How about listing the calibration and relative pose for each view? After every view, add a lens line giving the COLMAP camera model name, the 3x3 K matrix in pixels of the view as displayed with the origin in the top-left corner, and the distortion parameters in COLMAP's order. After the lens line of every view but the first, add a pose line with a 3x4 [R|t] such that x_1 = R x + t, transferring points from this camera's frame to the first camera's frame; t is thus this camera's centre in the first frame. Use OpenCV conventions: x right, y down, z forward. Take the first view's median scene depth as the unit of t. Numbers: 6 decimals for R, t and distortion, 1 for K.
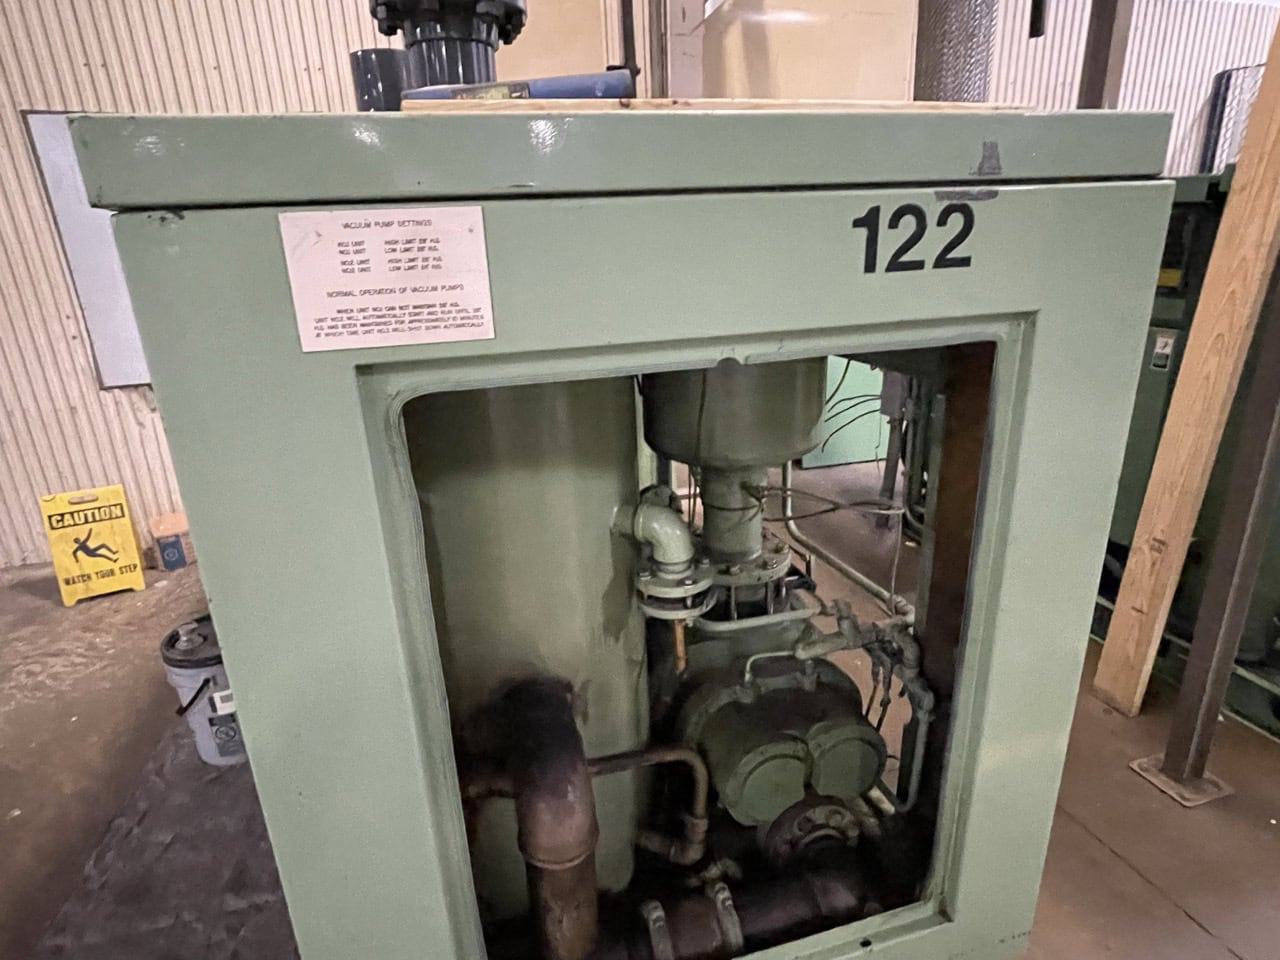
lens RADIAL K [[760.2, 0, 640.0], [0, 760.2, 480.0], [0, 0, 1]] dist [-0.002709, 0.001151]
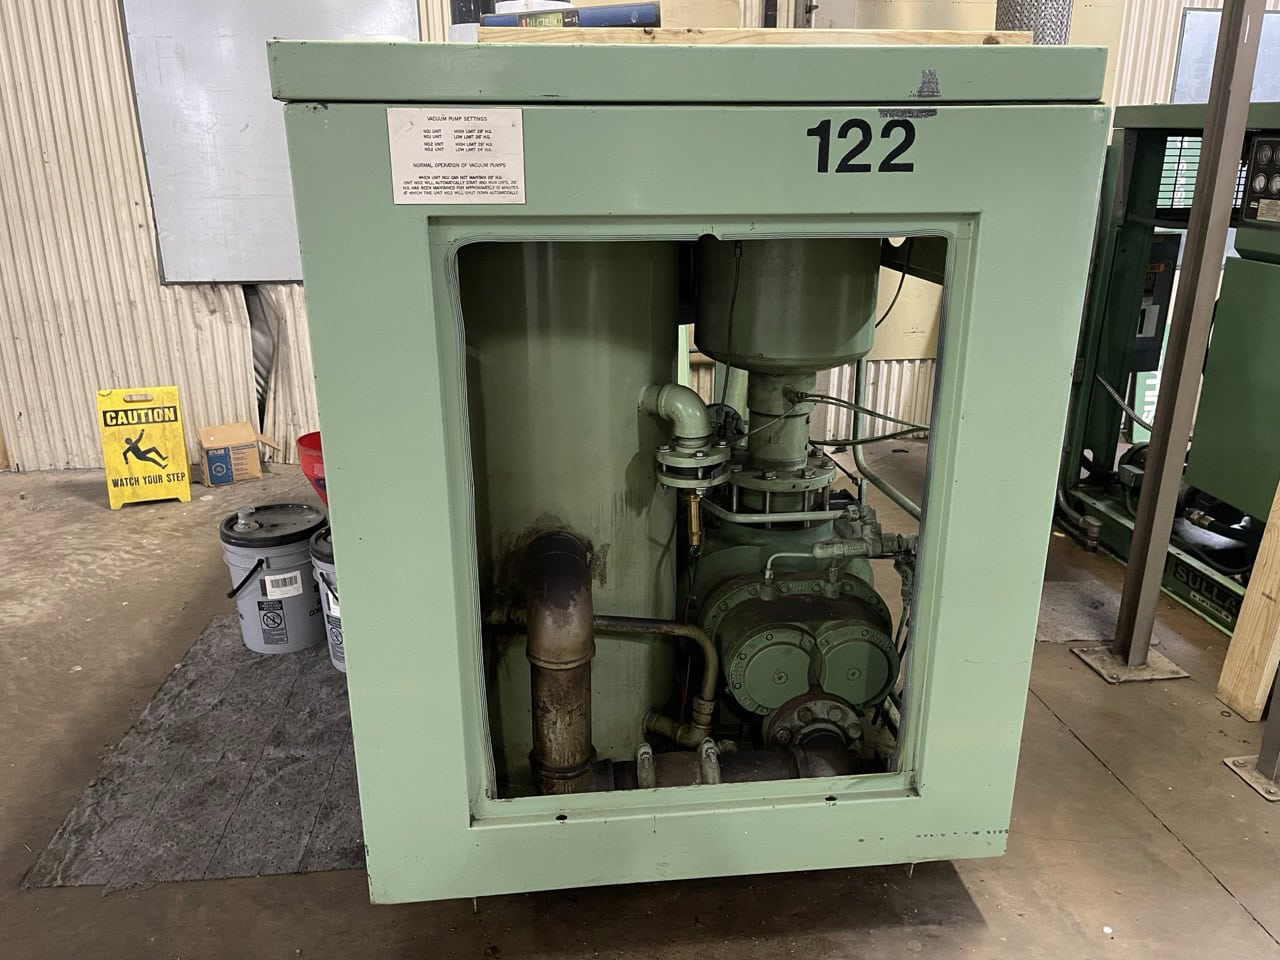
lens RADIAL K [[1040.4, 0, 640.0], [0, 1040.4, 480.0], [0, 0, 1]] dist [0.057699, -0.085379]
pose [[0.984968, 0.090621, -0.147057, 0.158336], [-0.090694, 0.995859, 0.006219, 0.132137], [0.147012, 0.007212, 0.989108, -0.396971]]
